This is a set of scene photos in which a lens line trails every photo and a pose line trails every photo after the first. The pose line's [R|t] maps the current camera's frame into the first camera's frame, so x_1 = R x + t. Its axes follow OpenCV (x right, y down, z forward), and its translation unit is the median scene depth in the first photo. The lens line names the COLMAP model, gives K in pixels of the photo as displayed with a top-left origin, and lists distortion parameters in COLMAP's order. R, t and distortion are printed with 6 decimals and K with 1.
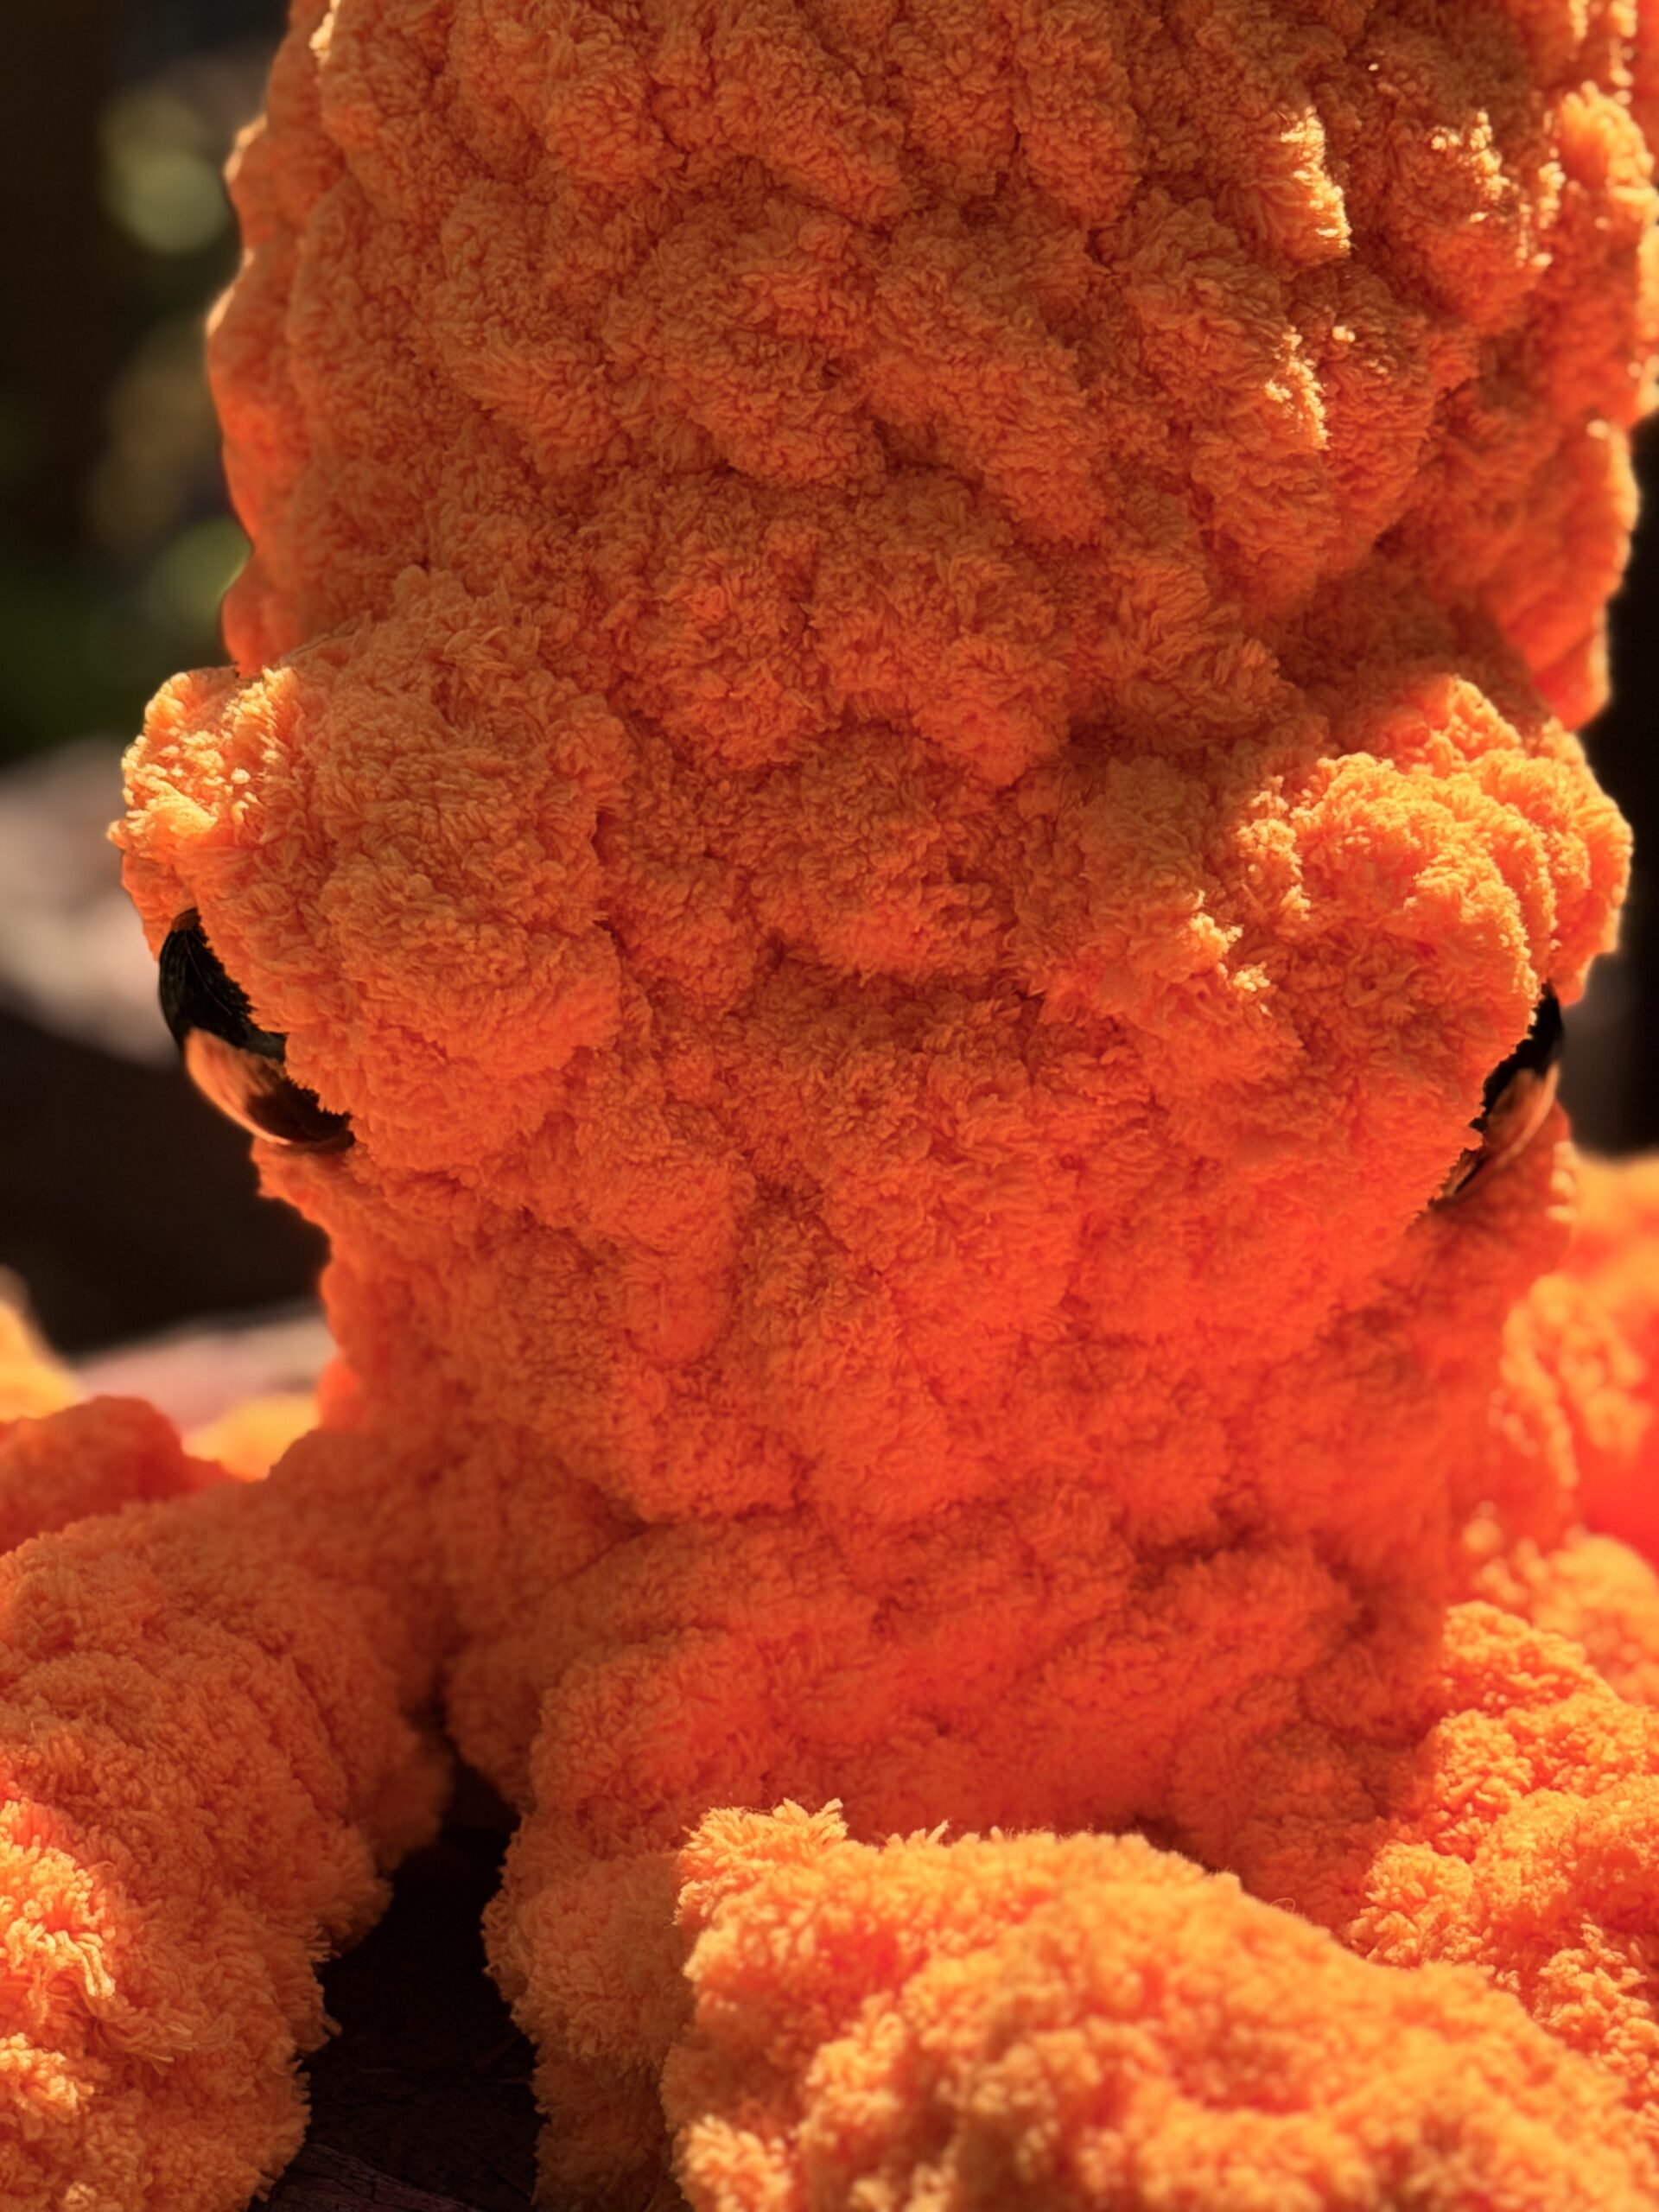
lens RADIAL K [[5352.4, 0, 847.2], [0, 5352.4, 1017.4], [0, 0, 1]] dist [0.028720, 0.000000]
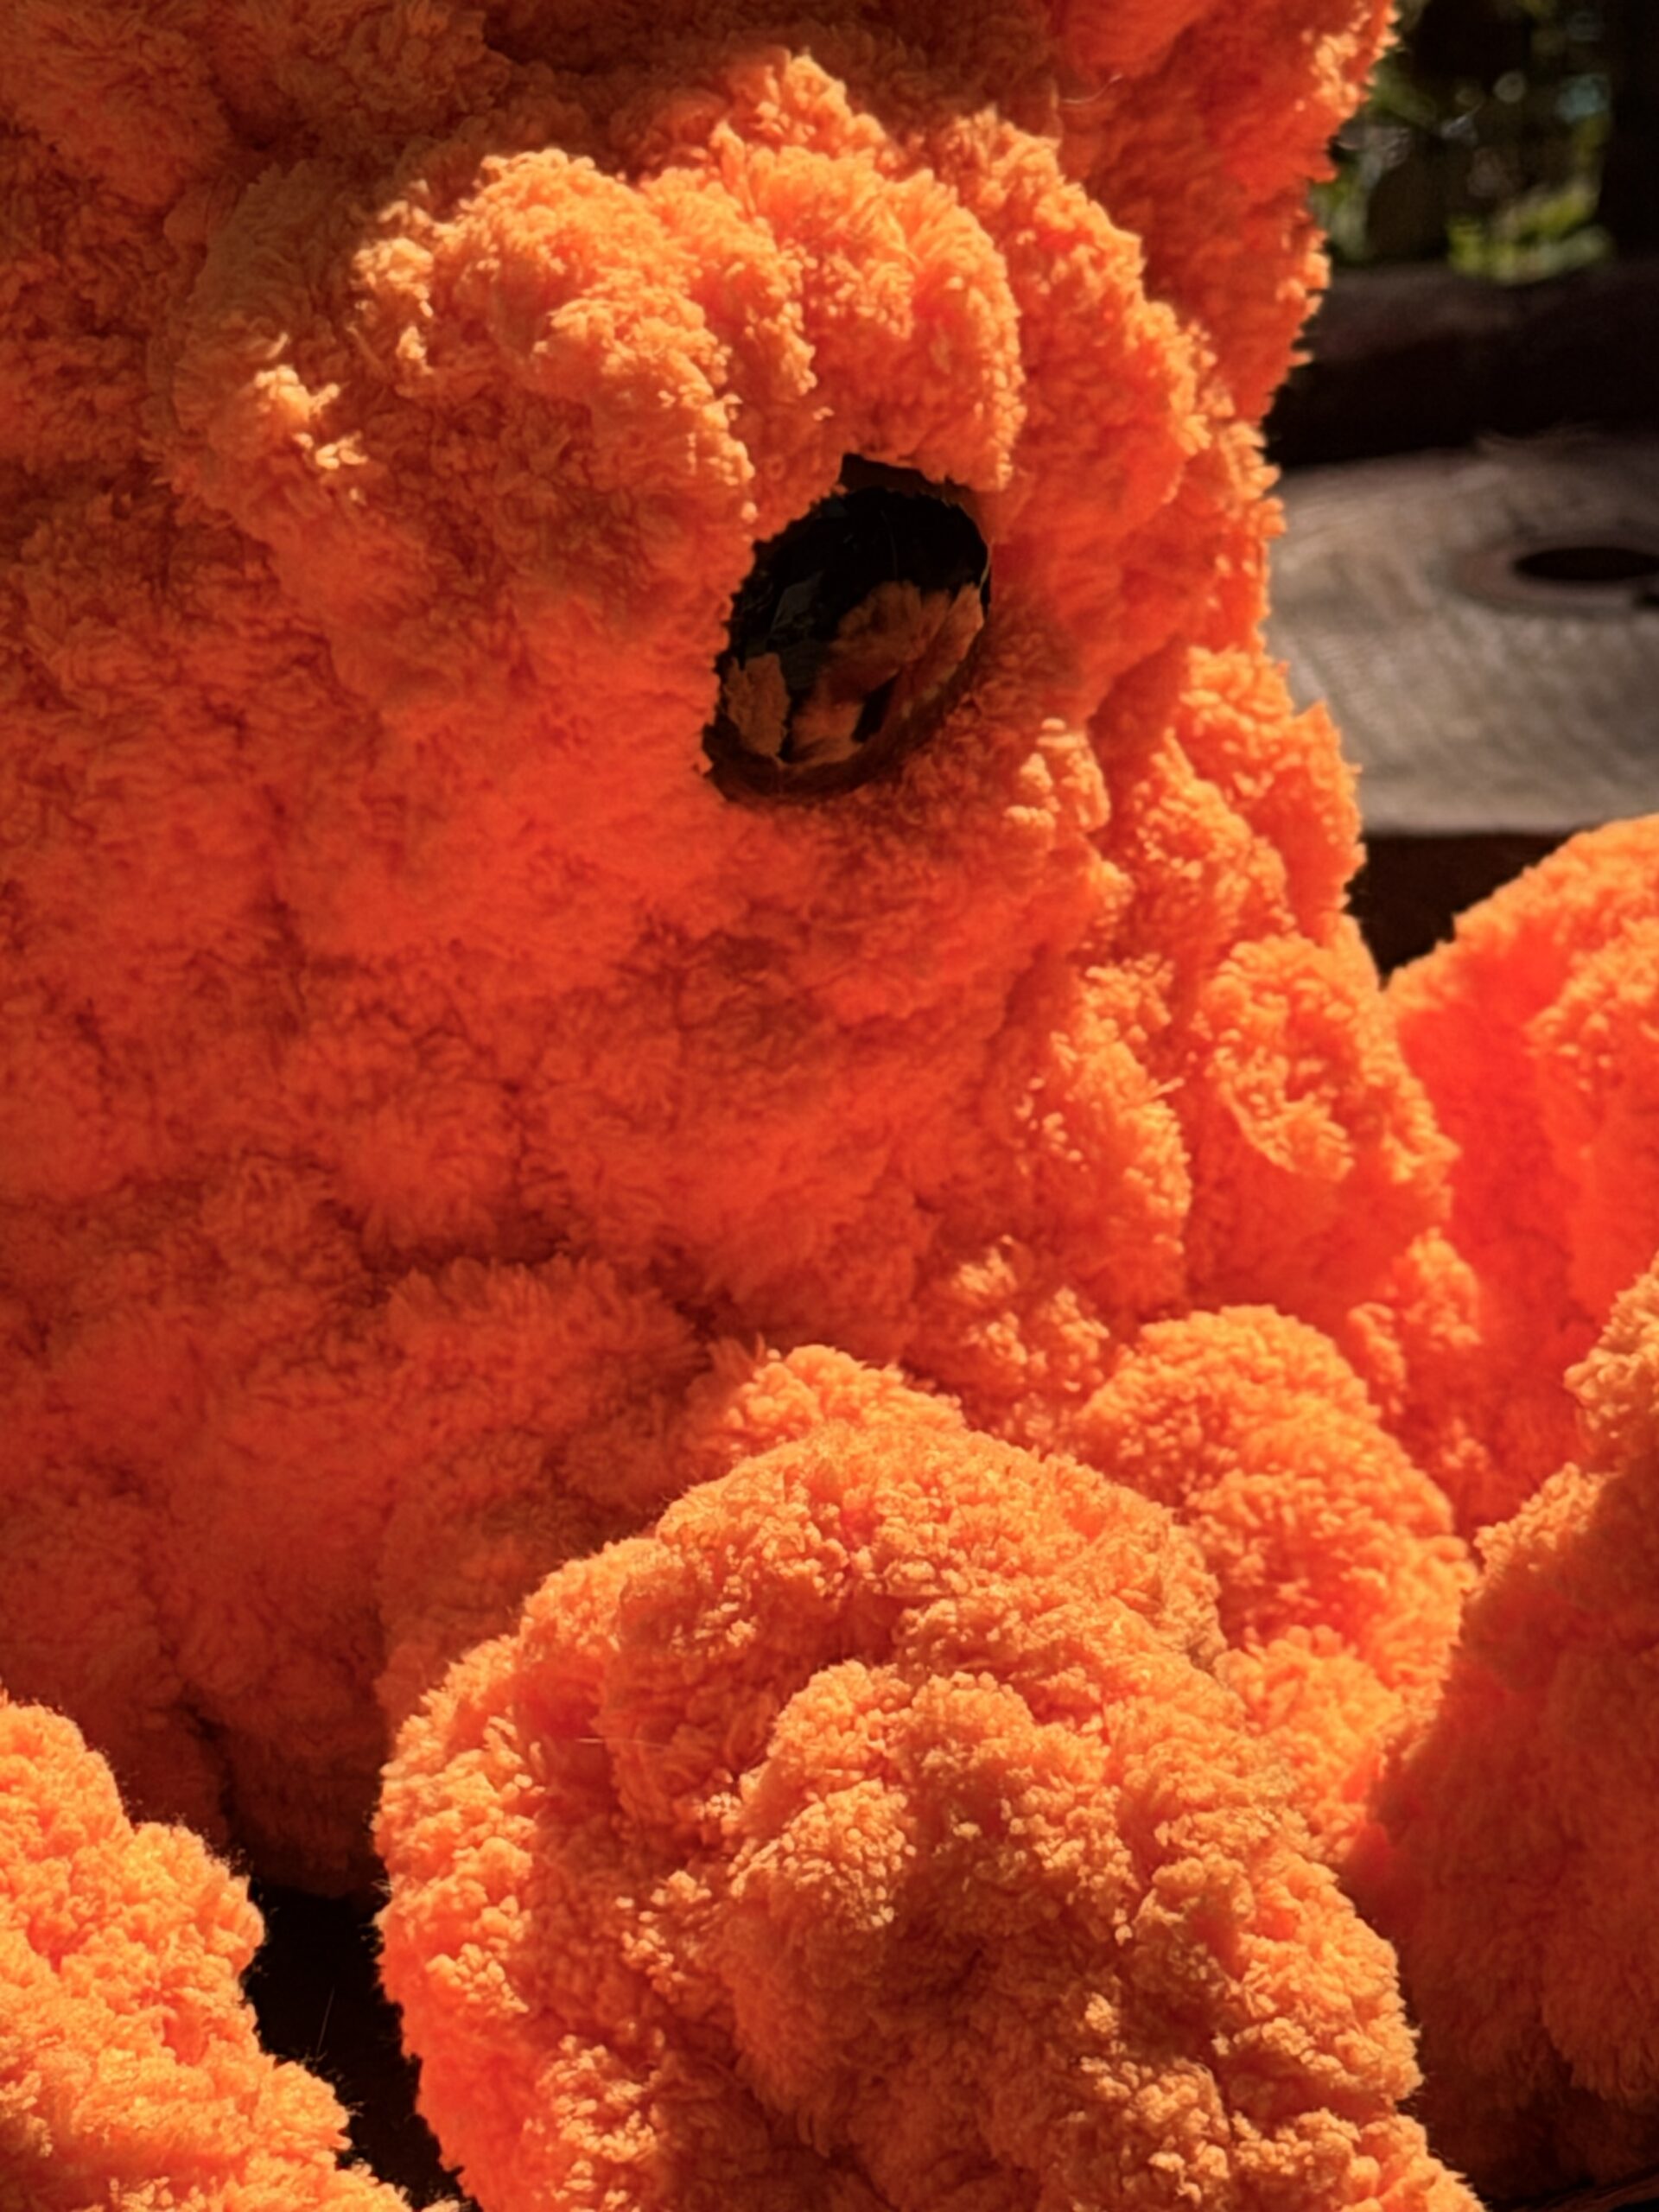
lens RADIAL K [[8627.0, 0, 844.0], [0, 8627.0, 1102.7], [0, 0, 1]] dist [-0.074044, 0.000000]
pose [[0.923901, 0.024188, -0.381865, 0.578268], [-0.017835, 0.999638, 0.020168, 0.055280], [0.382215, -0.011822, 0.923998, -0.066184]]
